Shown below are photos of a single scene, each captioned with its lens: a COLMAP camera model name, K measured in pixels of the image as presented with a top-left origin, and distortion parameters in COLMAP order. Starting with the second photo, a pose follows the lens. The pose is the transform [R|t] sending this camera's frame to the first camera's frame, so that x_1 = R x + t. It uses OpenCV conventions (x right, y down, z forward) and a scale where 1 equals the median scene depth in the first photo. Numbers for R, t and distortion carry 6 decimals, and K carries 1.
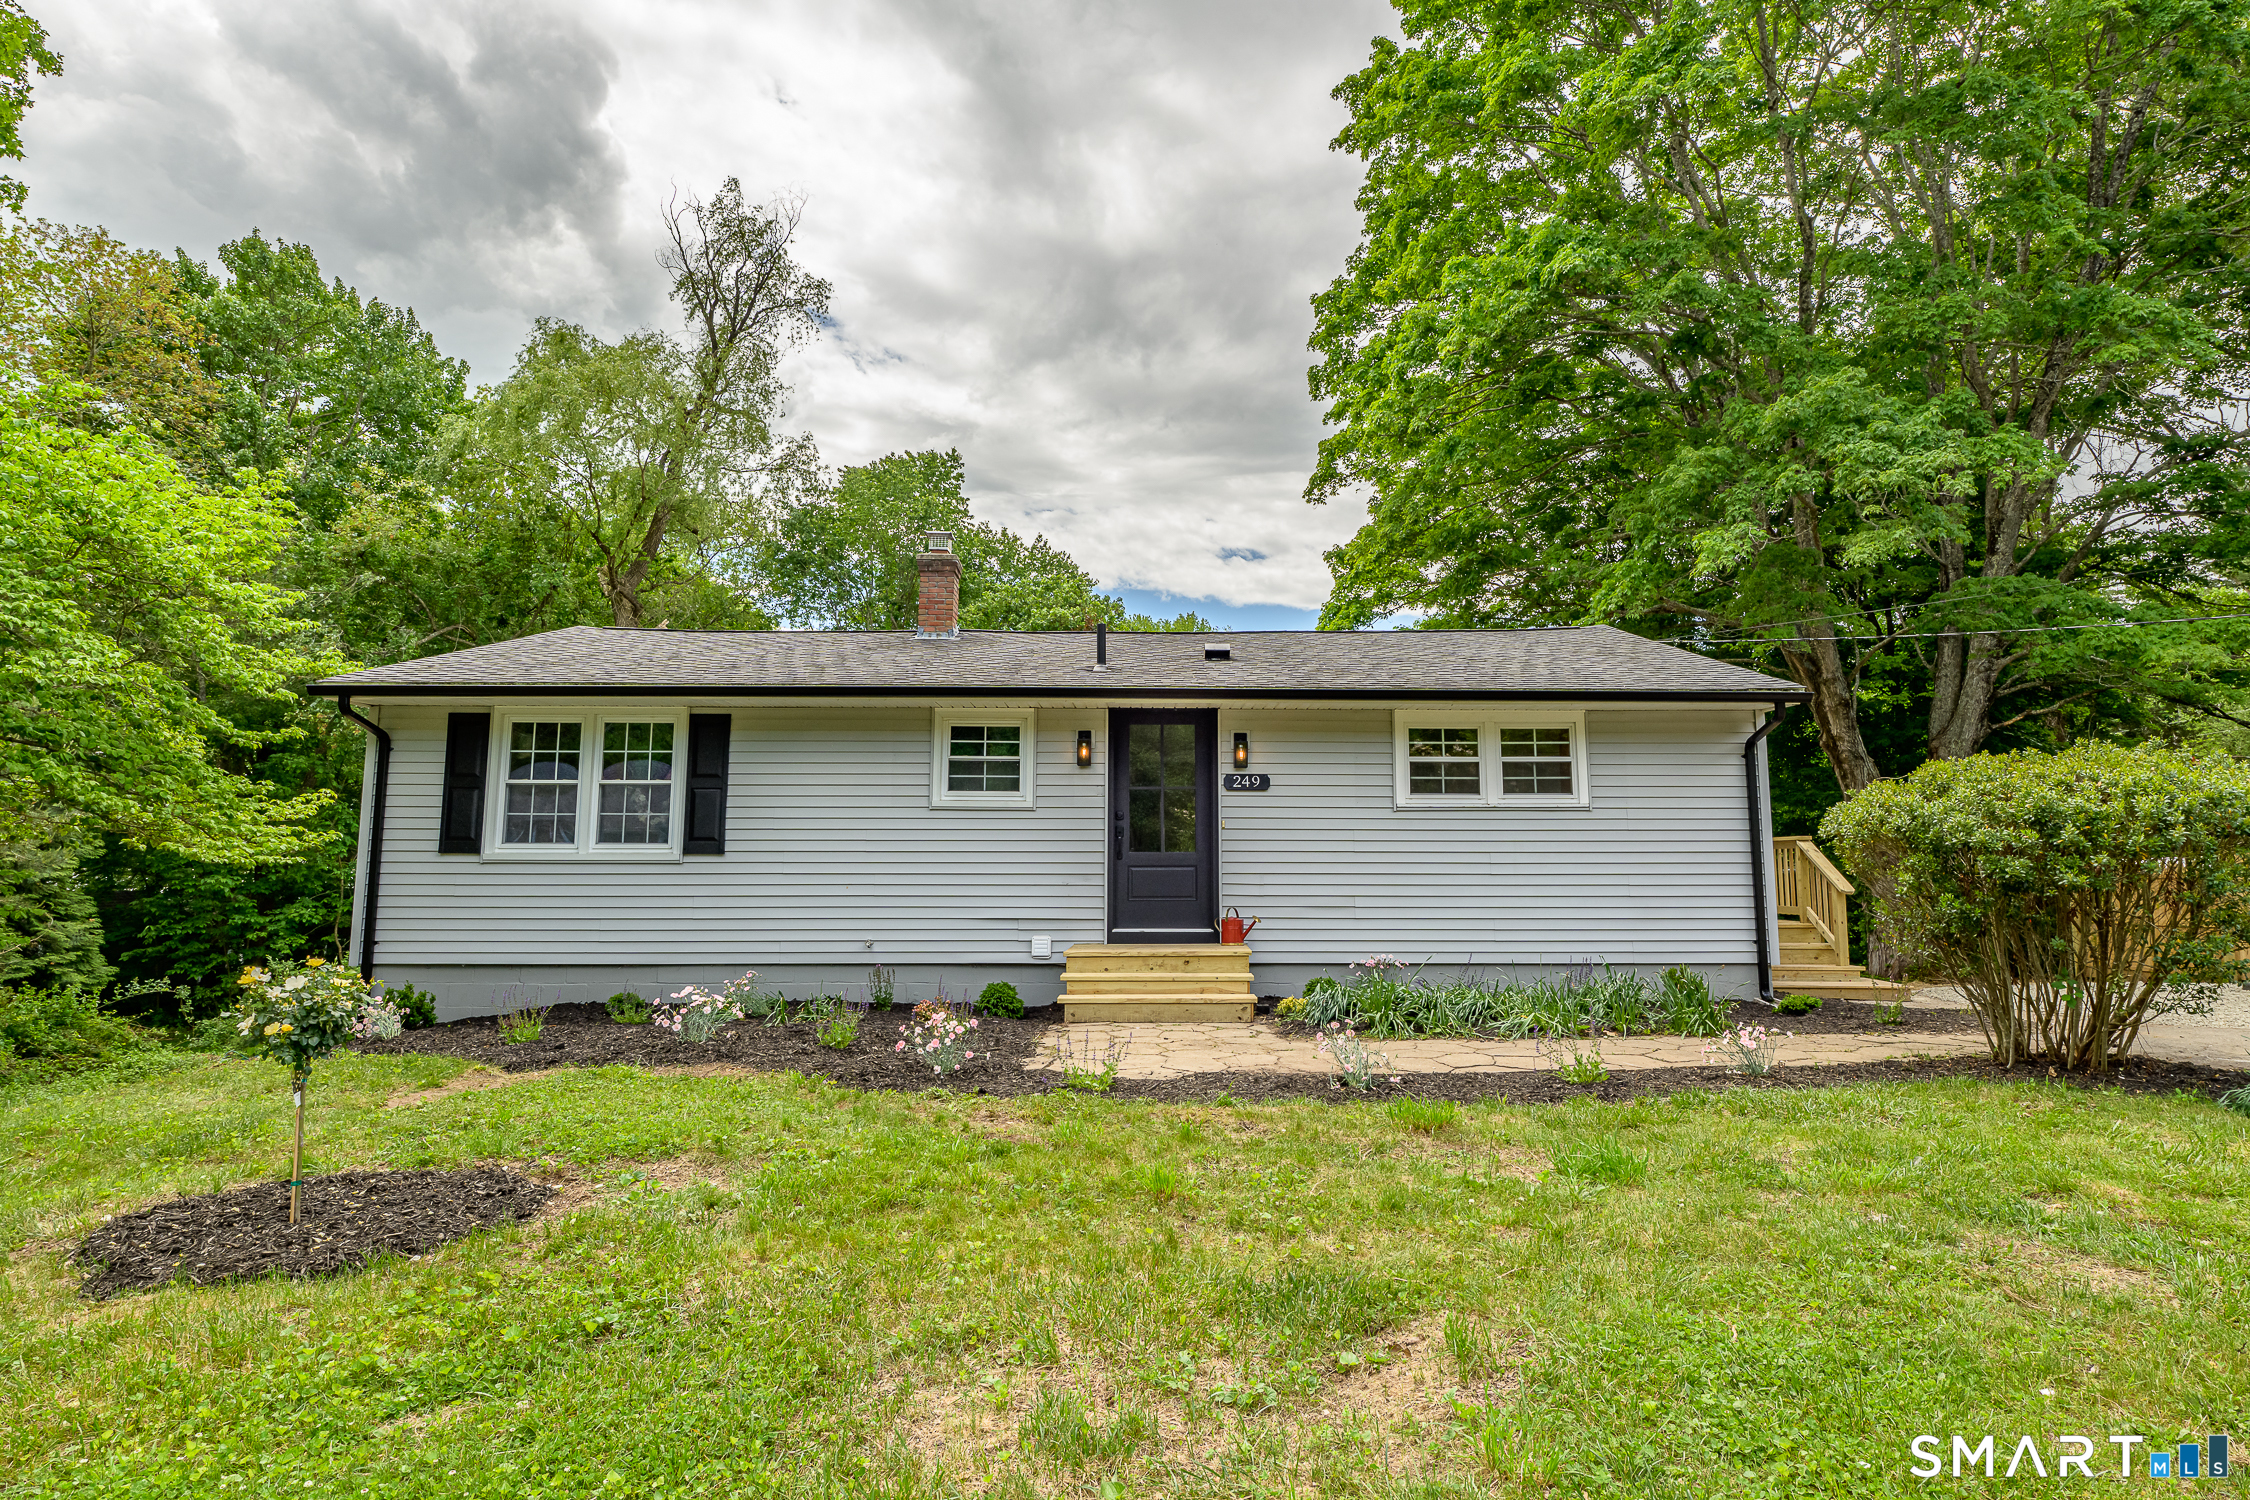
lens RADIAL K [[1174.4, 0, 1125.9], [0, 1174.4, 758.9], [0, 0, 1]] dist [-0.002206, -0.000129]
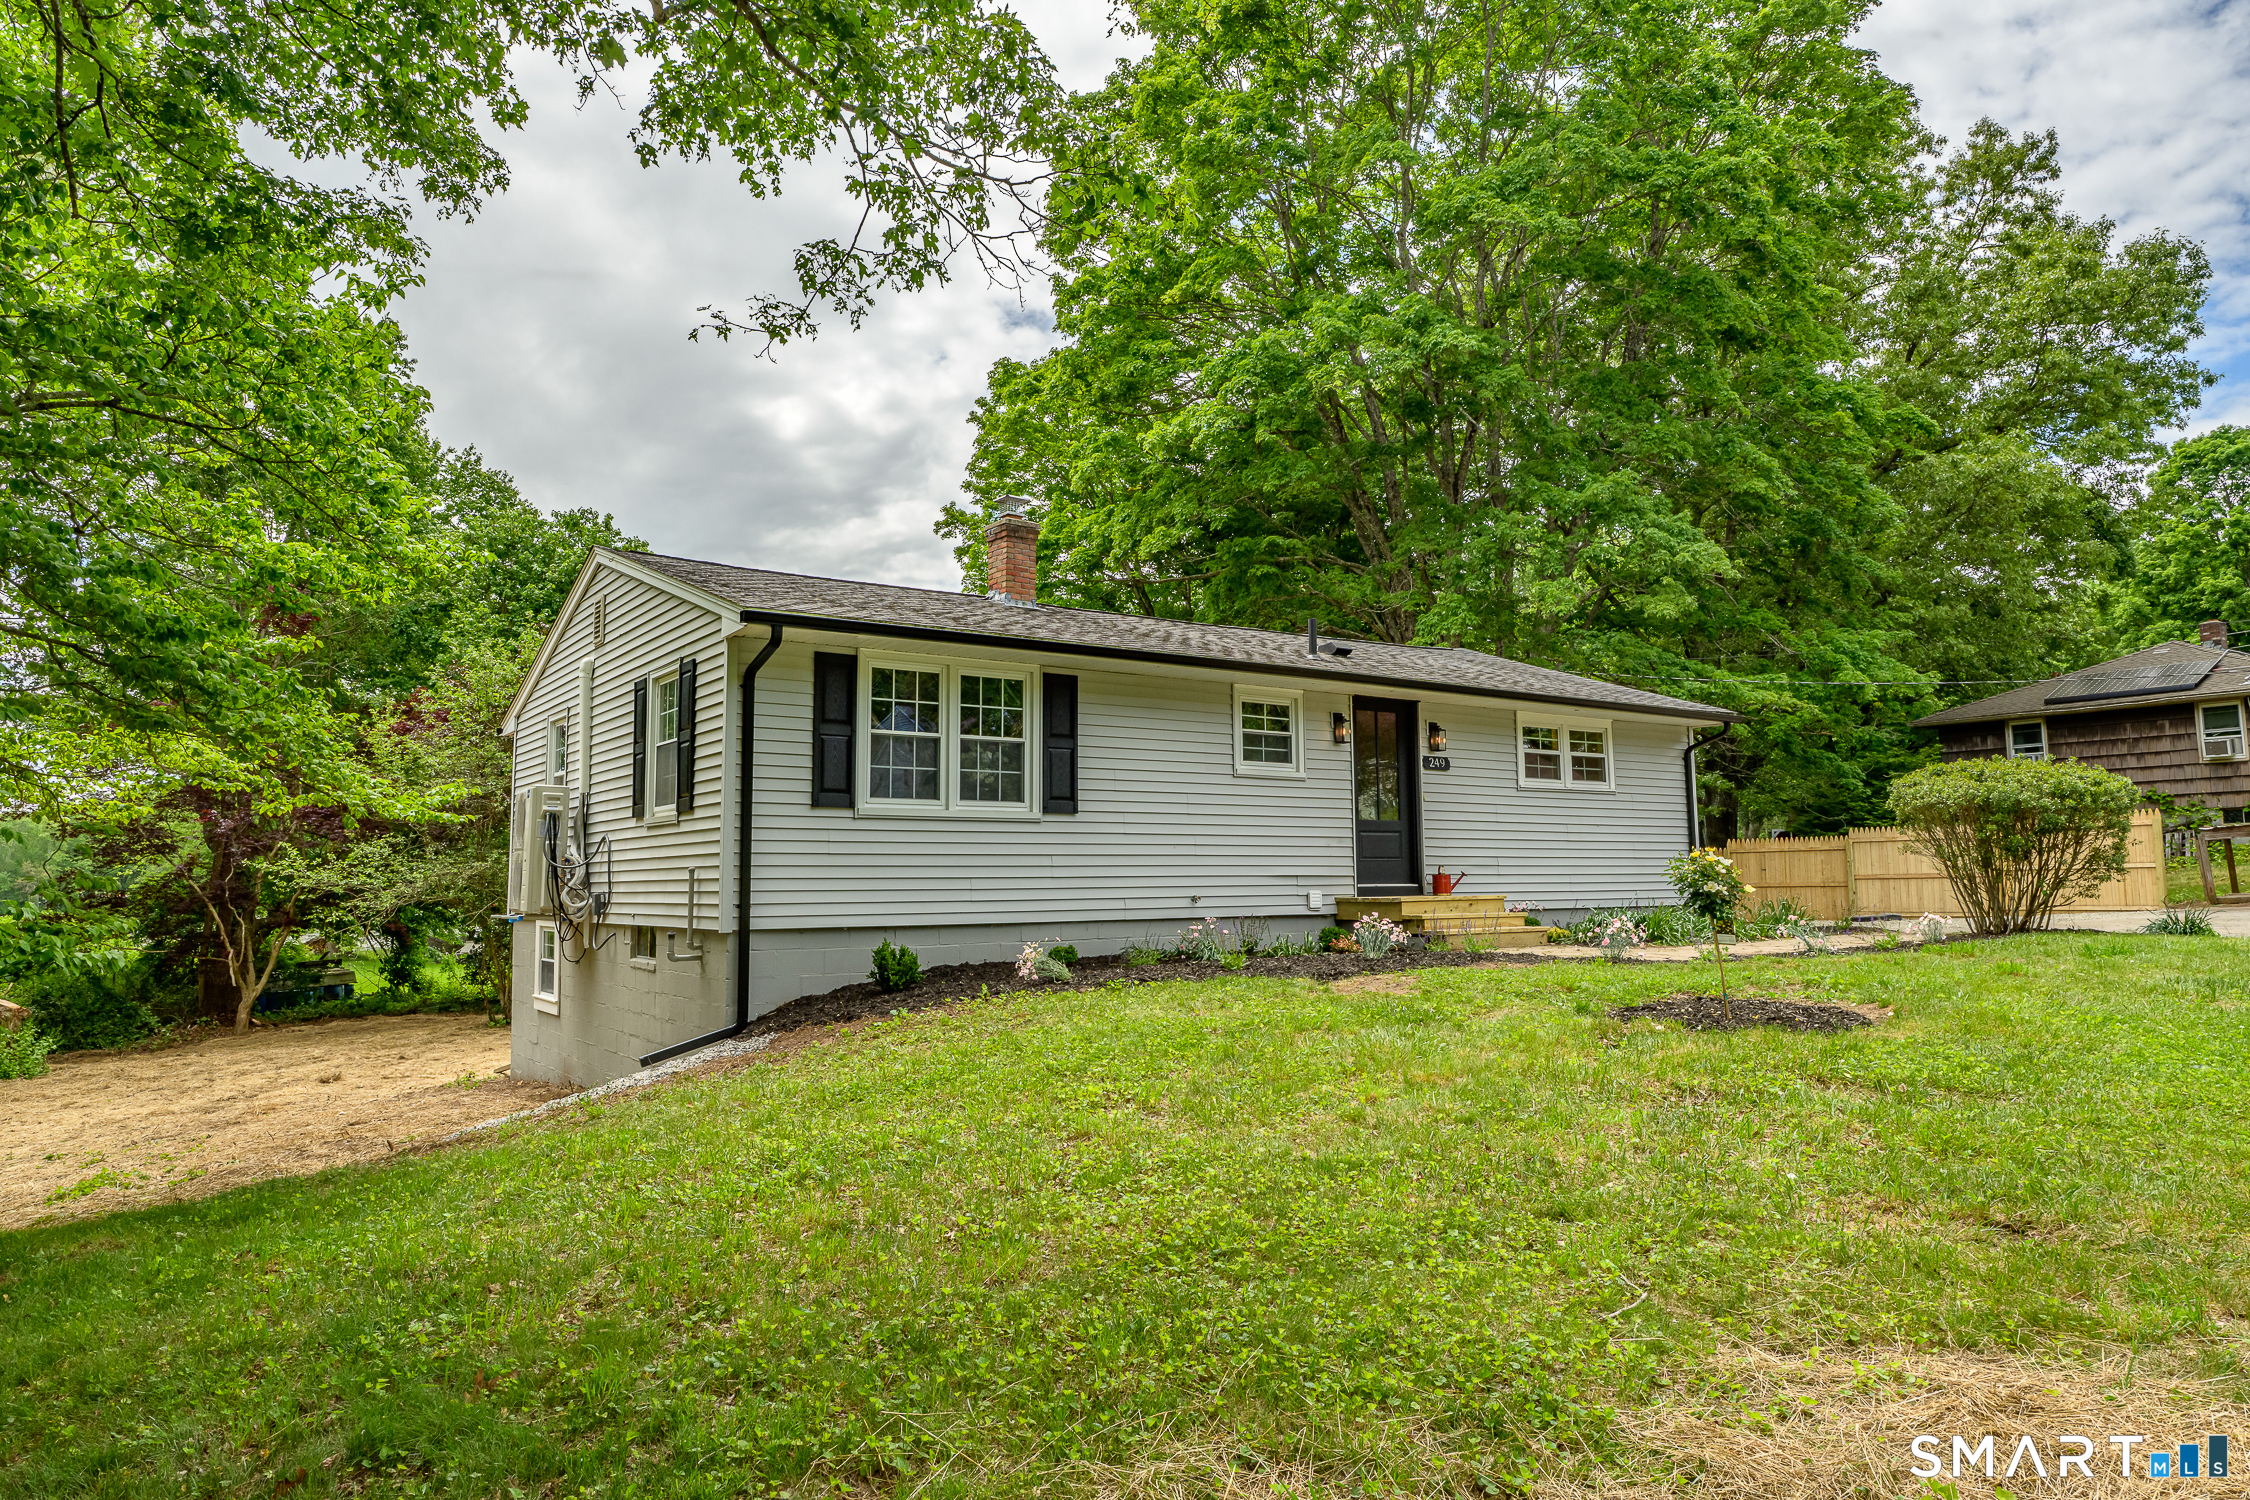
lens RADIAL K [[1430.7, 0, 1122.2], [0, 1430.7, 747.5], [0, 0, 1]] dist [0.002157, 0.000019]
pose [[0.826428, 0.045923, 0.561167, -0.997467], [-0.068941, 0.997422, 0.019904, -0.003803], [-0.558807, -0.055137, 0.827463, -0.044656]]
